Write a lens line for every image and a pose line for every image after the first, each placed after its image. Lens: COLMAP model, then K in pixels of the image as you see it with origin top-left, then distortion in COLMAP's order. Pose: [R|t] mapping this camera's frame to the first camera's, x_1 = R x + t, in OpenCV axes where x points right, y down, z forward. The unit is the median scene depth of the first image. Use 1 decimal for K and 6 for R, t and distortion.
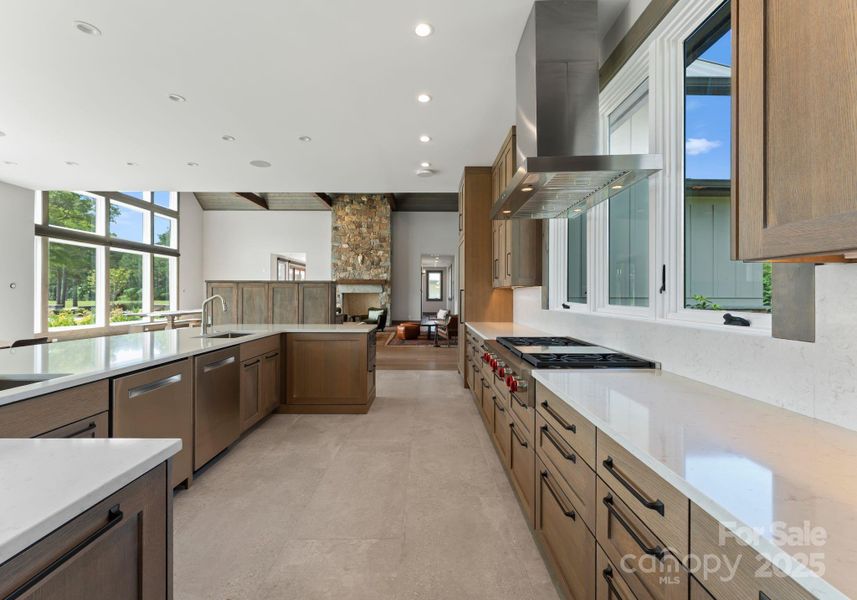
lens RADIAL K [[372.3, 0, 428.5], [0, 372.3, 300.0], [0, 0, 1]] dist [-0.001123, -0.000059]
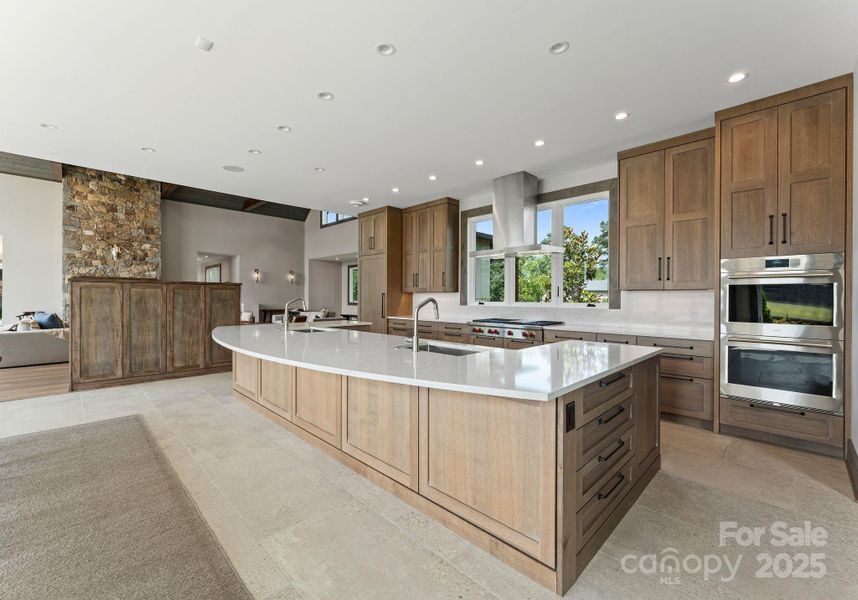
lens RADIAL K [[372.7, 0, 429.0], [0, 372.7, 300.0], [0, 0, 1]] dist [-0.001123, -0.000059]
pose [[0.706307, -0.005299, 0.707886, -0.273121], [0.008618, 0.999962, -0.001114, -0.000047], [-0.707853, 0.006887, 0.706326, -0.035099]]
